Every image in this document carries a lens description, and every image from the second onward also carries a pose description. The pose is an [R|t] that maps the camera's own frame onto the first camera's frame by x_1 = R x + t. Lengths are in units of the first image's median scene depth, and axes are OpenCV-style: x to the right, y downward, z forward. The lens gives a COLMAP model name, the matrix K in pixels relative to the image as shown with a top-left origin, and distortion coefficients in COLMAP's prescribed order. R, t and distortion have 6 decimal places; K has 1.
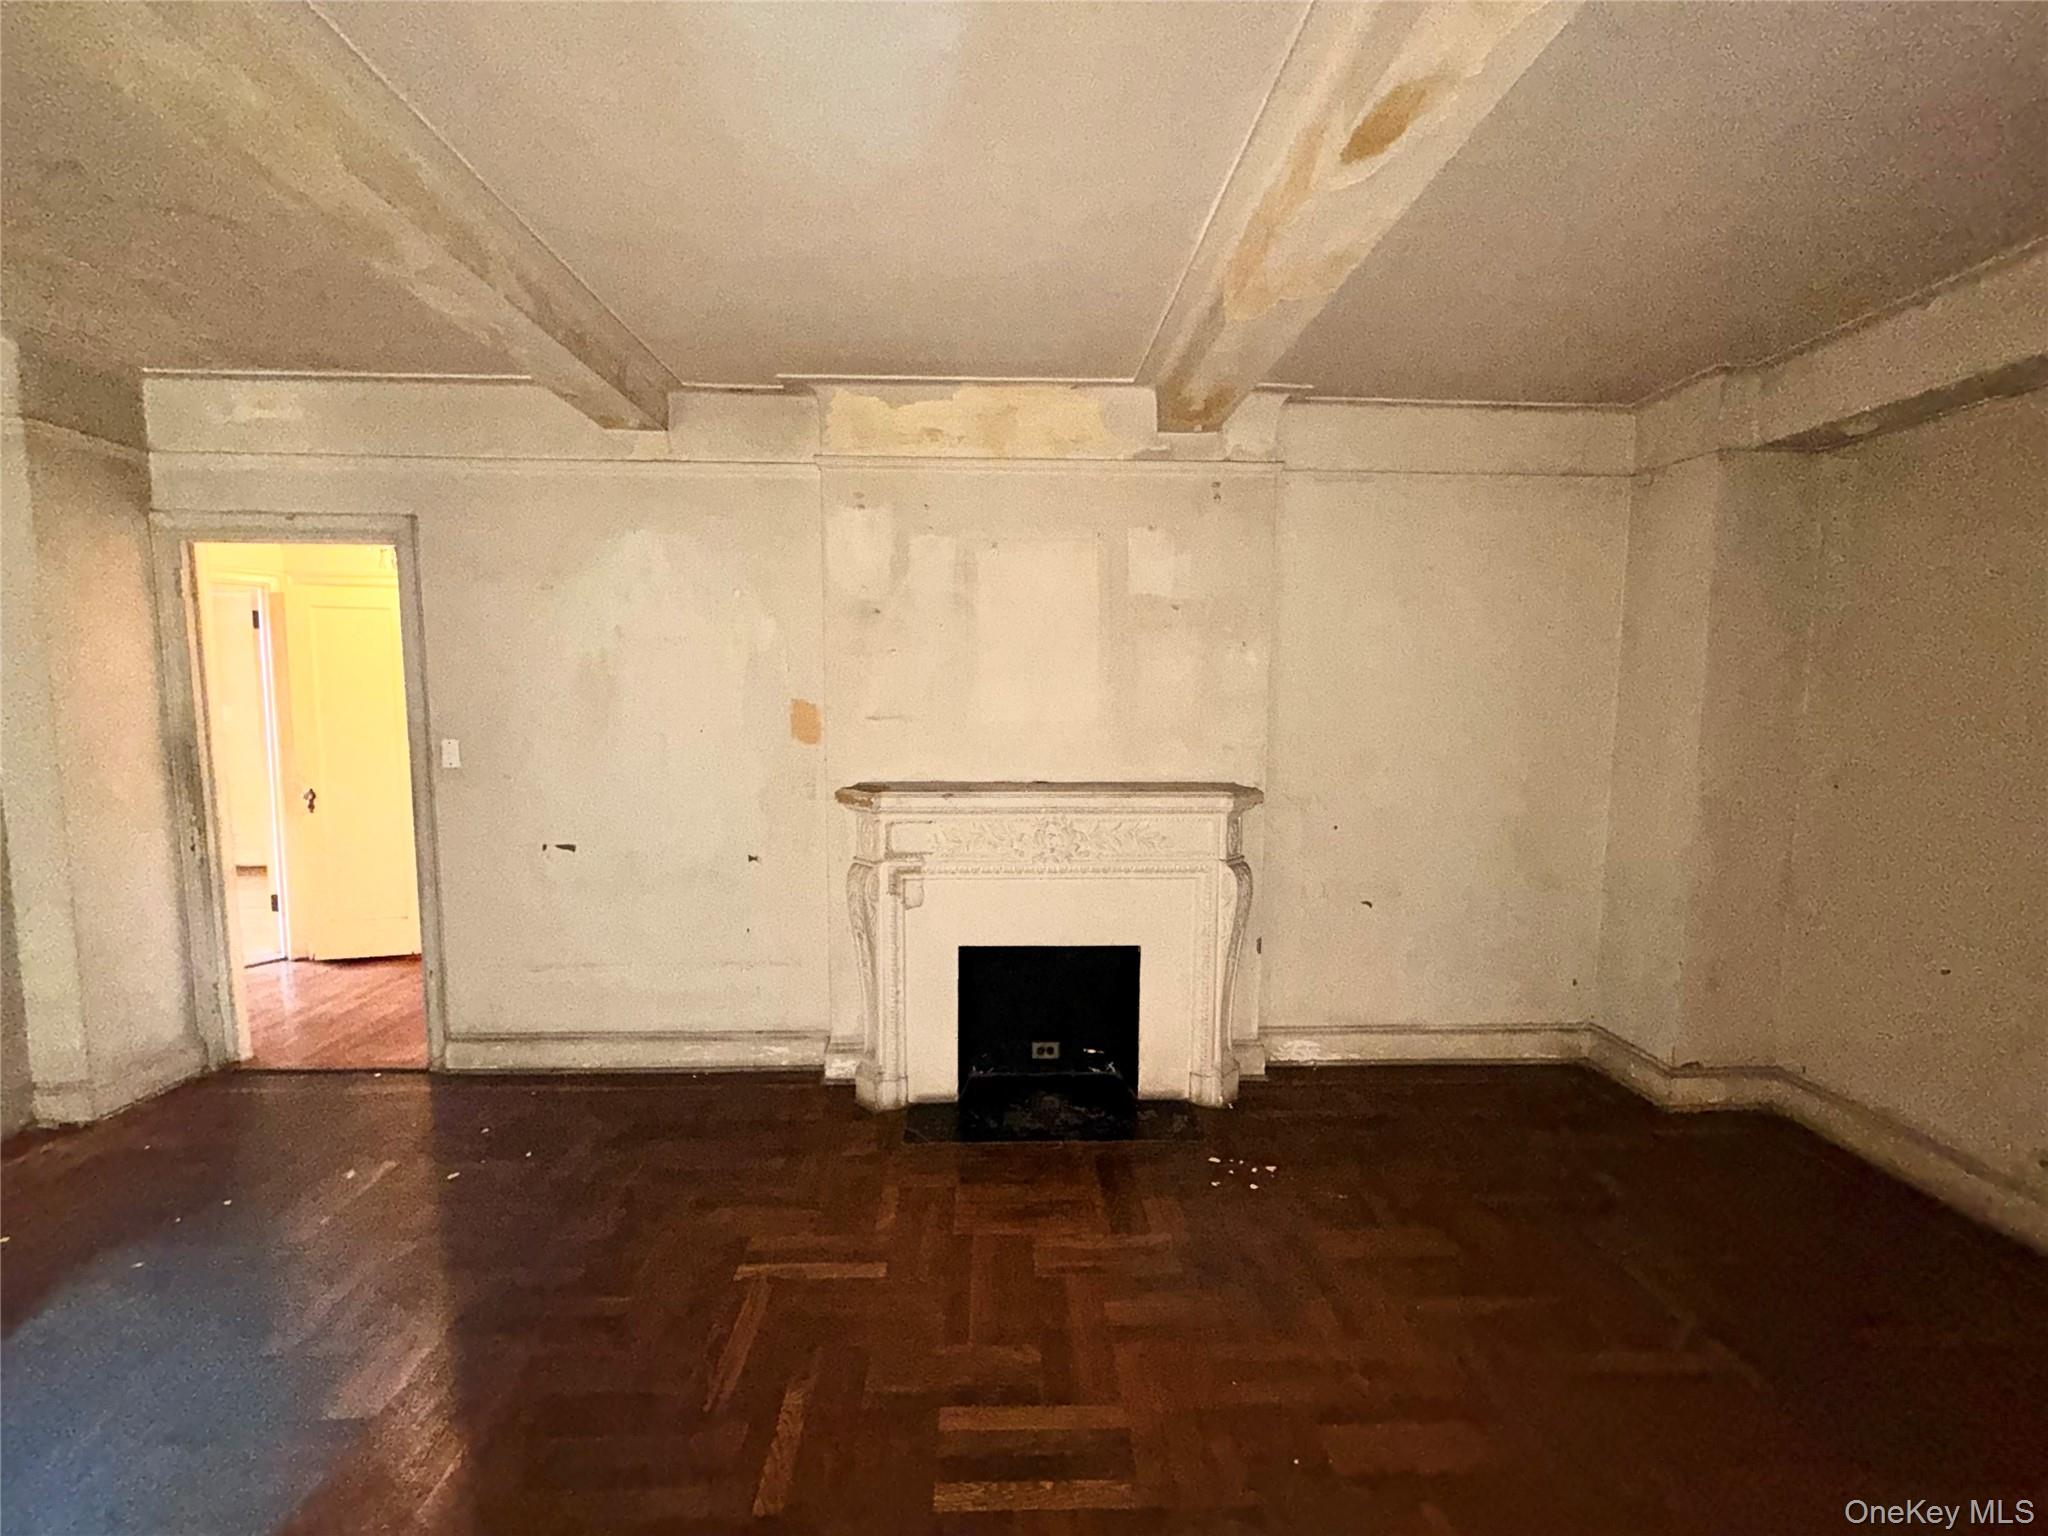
lens RADIAL K [[819.1, 0, 1017.3], [0, 819.1, 766.5], [0, 0, 1]] dist [-0.000113, 0.000415]
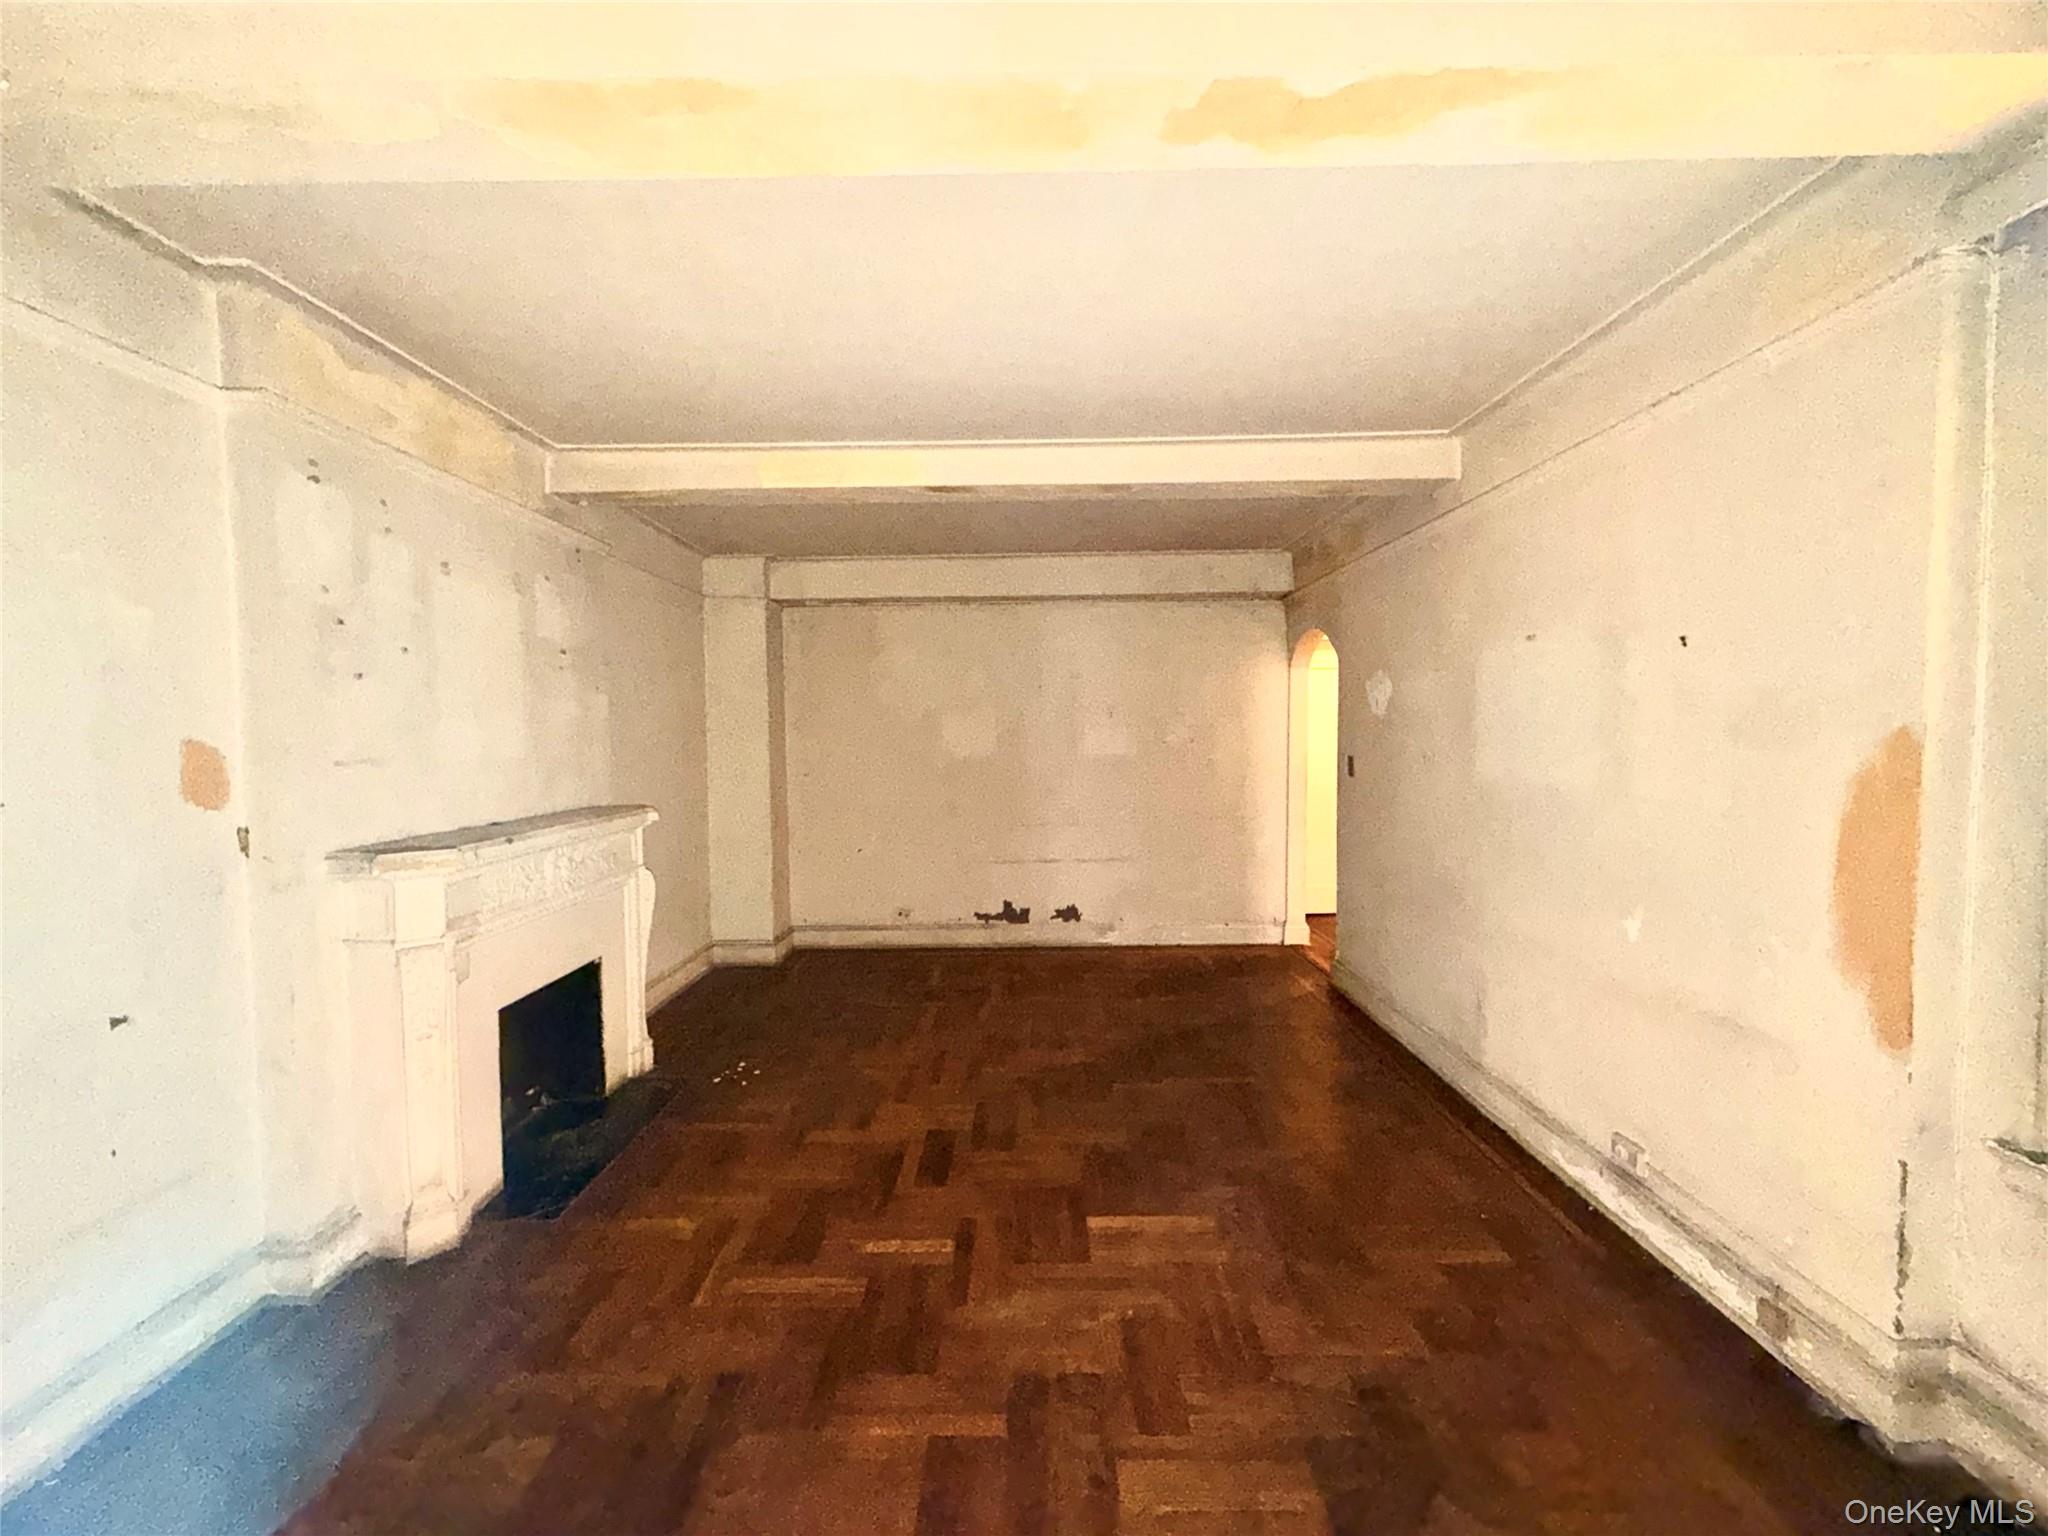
lens RADIAL K [[819.1, 0, 1019.0], [0, 819.1, 763.4], [0, 0, 1]] dist [-0.000113, 0.000415]
pose [[0.039669, -0.043699, 0.998257, -0.917118], [0.098530, 0.994345, 0.039612, -0.028374], [-0.994343, 0.096787, 0.043750, 0.360065]]
